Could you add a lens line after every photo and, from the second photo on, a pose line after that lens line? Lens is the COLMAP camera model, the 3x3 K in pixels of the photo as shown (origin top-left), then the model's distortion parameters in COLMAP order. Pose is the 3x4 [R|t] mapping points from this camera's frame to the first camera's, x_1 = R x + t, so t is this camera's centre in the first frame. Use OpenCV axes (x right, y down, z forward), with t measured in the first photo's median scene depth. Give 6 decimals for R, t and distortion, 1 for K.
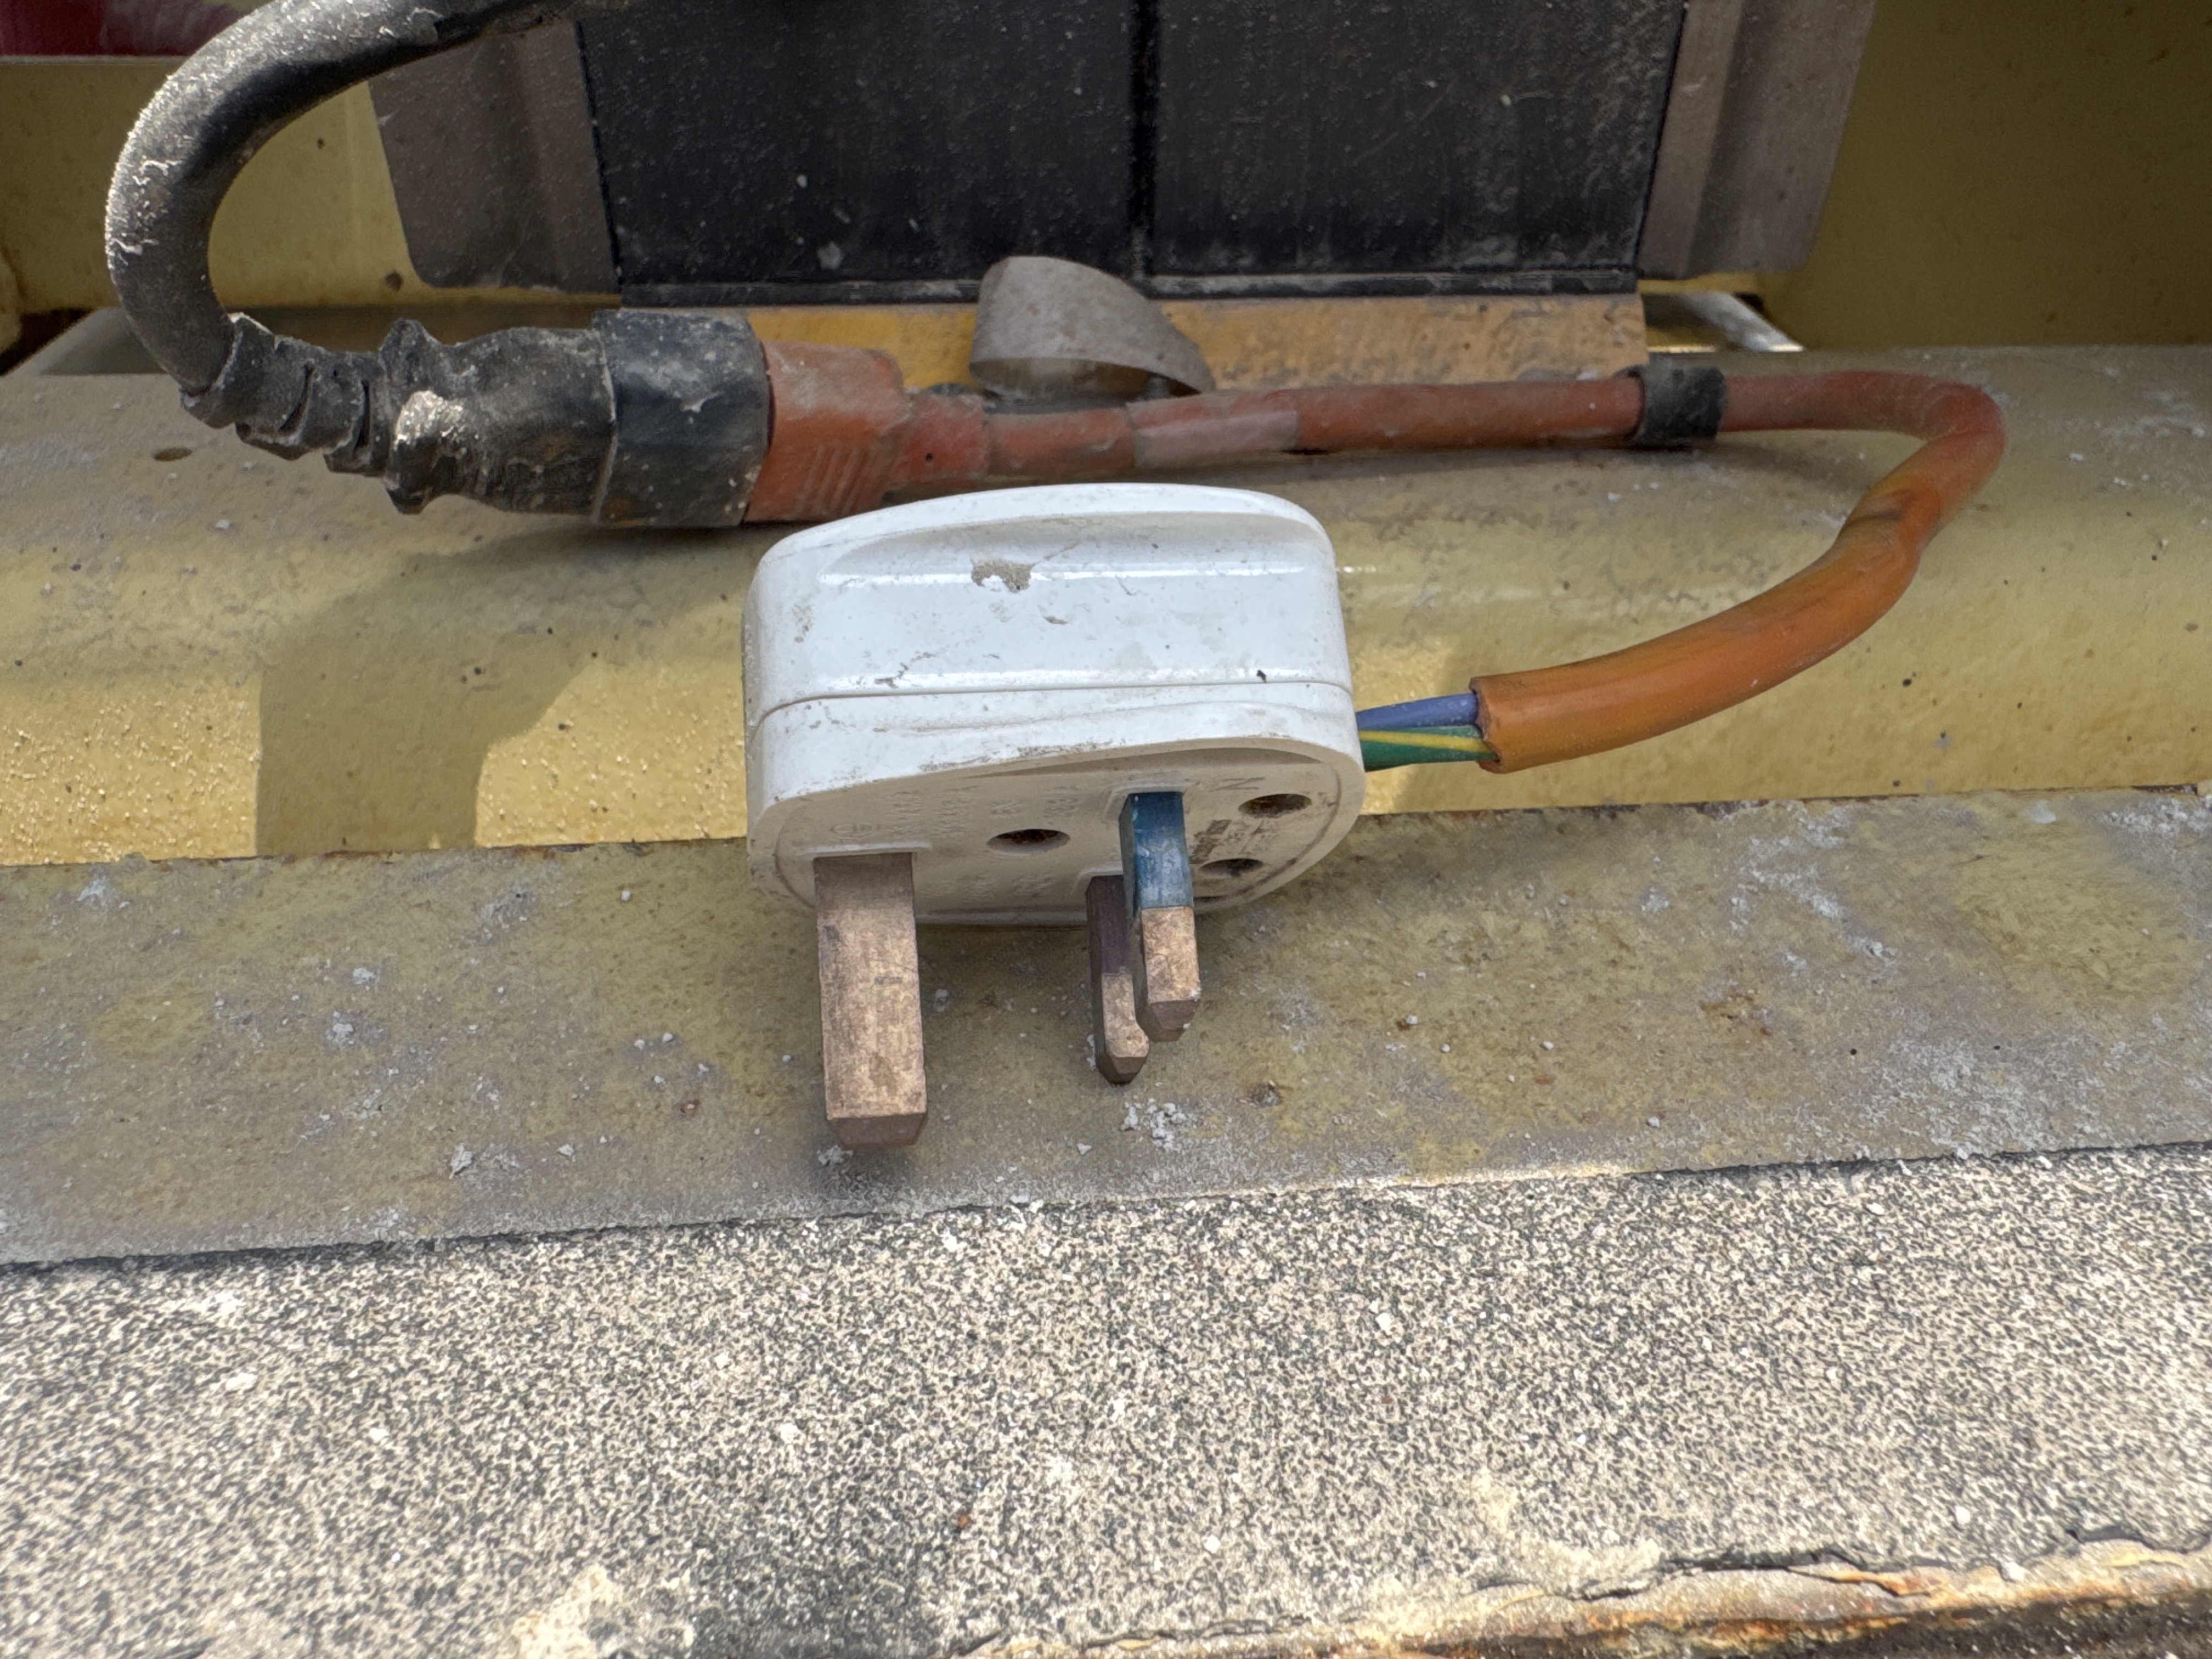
lens RADIAL K [[1562.1, 0, 1106.0], [0, 1562.1, 829.5], [0, 0, 1]] dist [-0.004516, 0.003237]
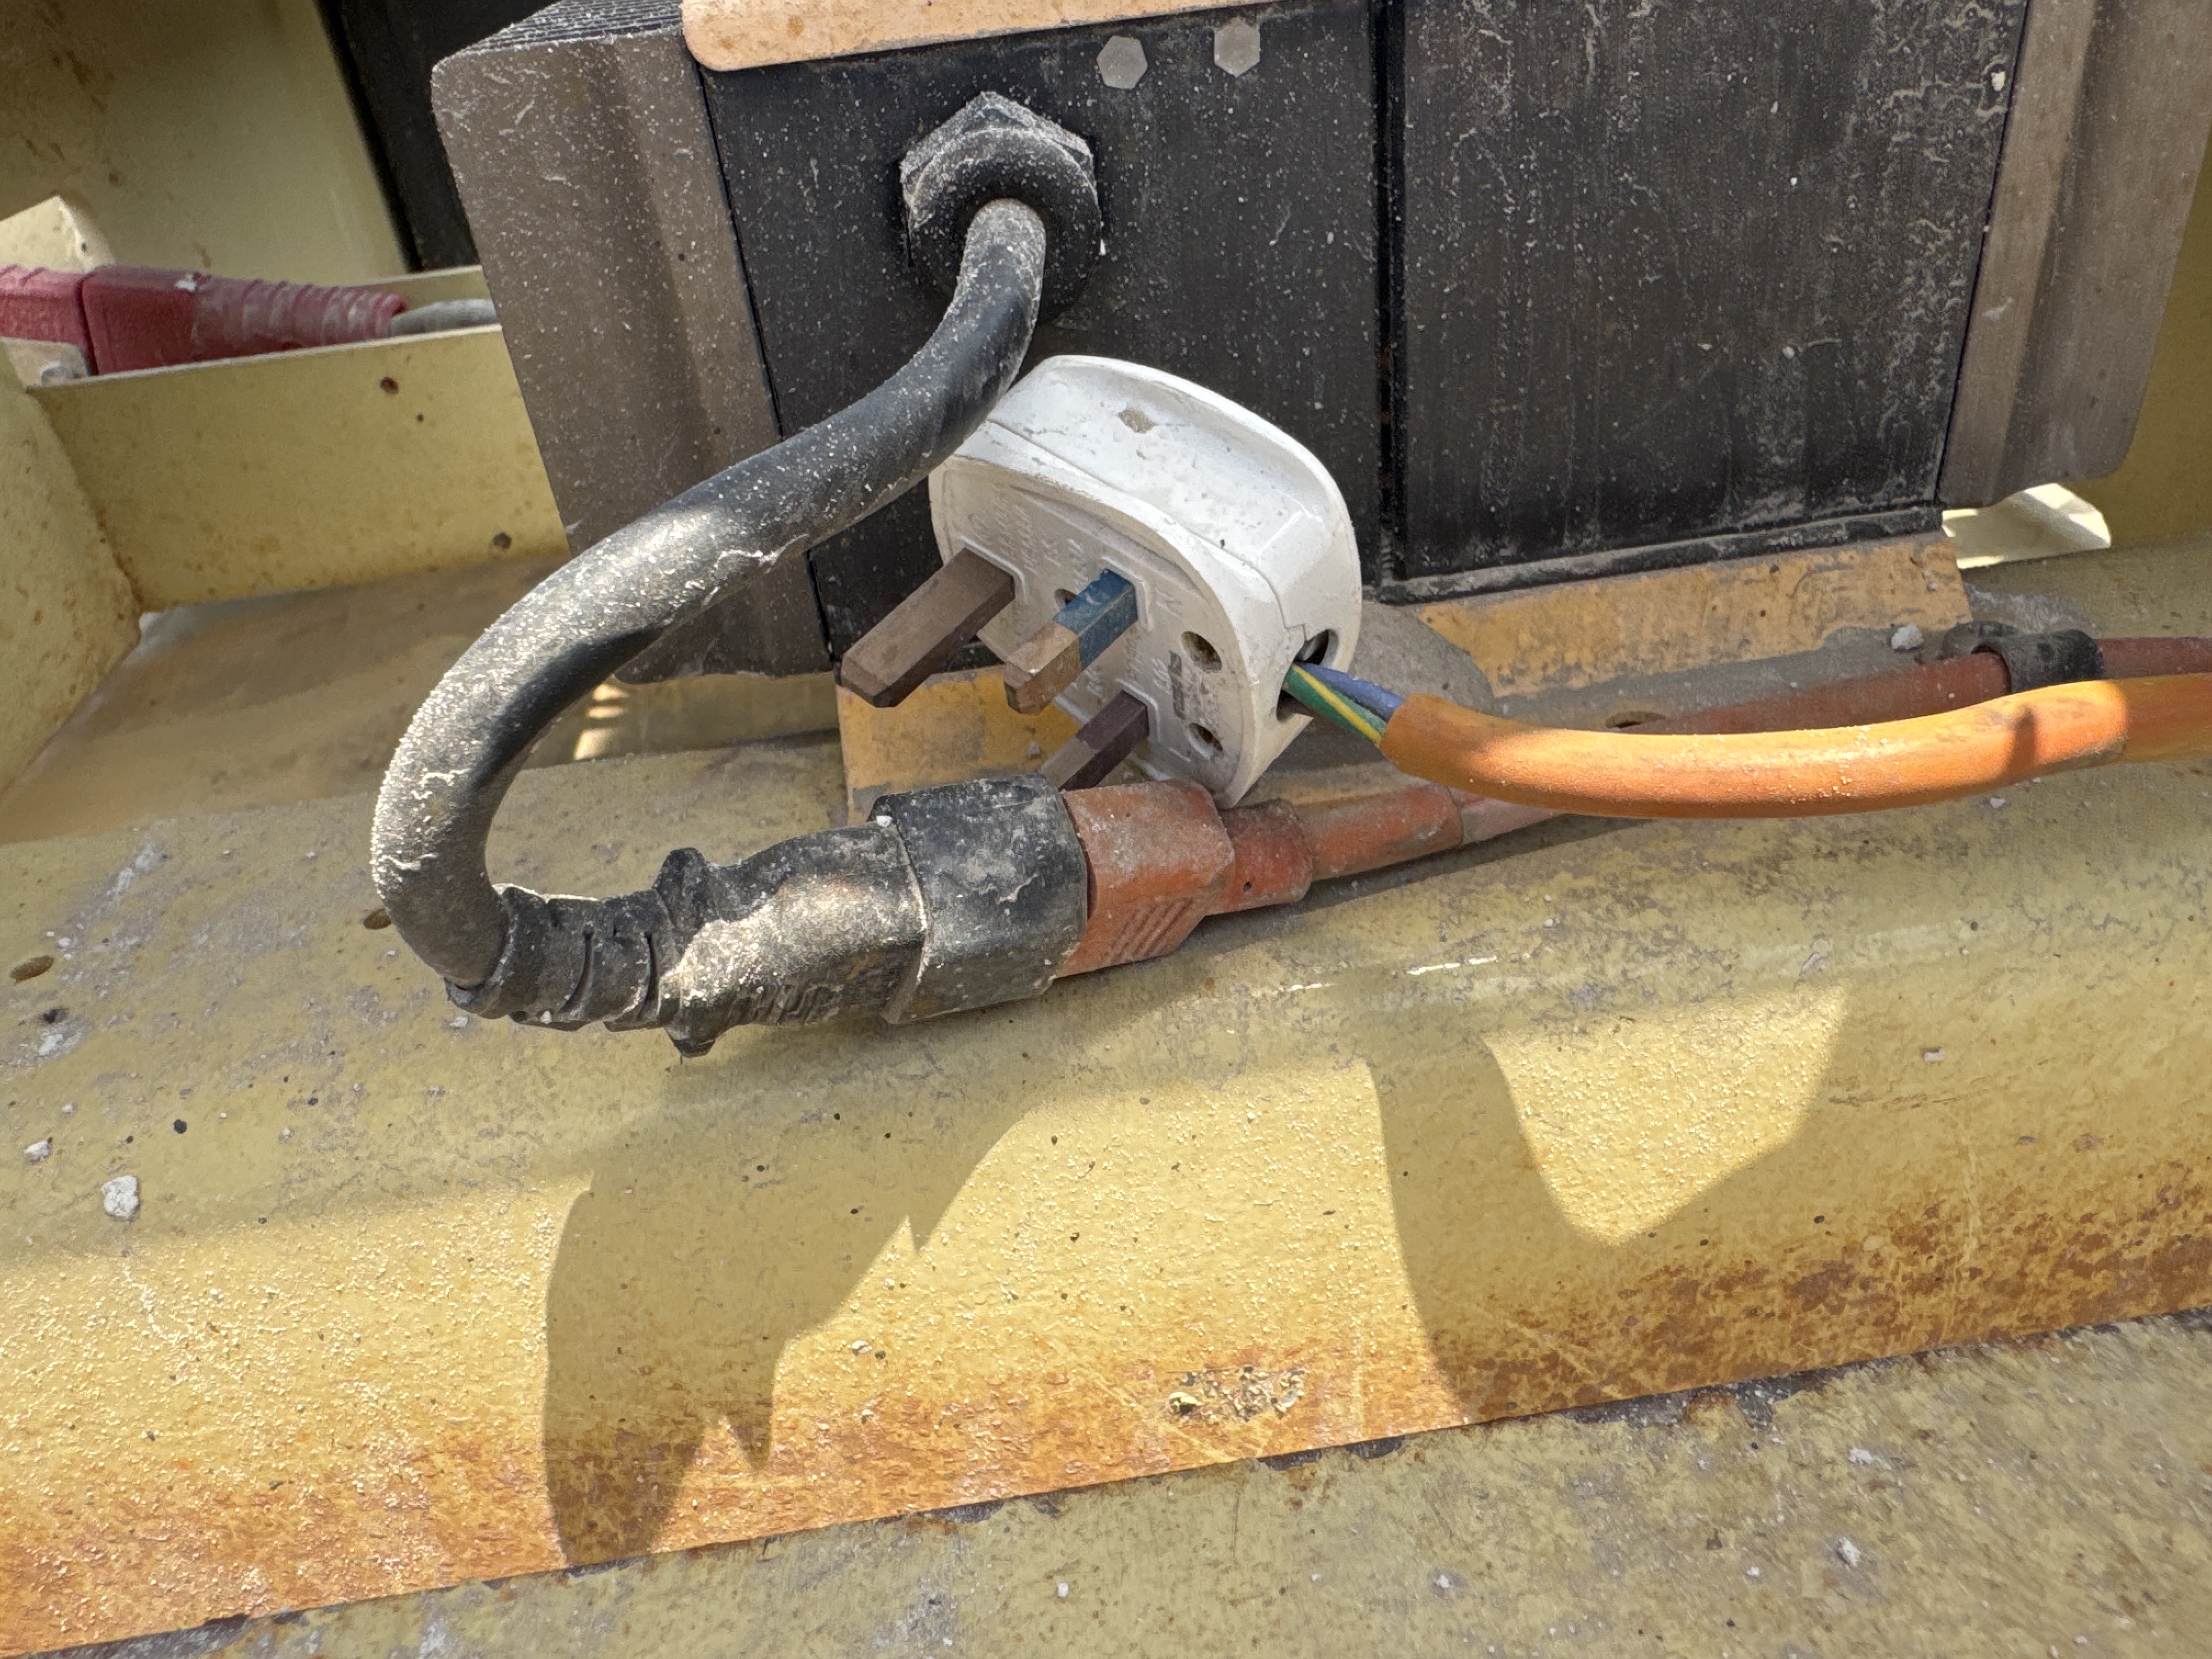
lens RADIAL K [[1562.1, 0, 1106.0], [0, 1562.1, 829.5], [0, 0, 1]] dist [-0.004516, 0.003237]
pose [[0.993117, -0.109805, -0.040771, -0.127024], [0.108144, 0.993292, -0.040928, -0.200111], [0.044992, 0.036237, 0.998330, 0.096554]]
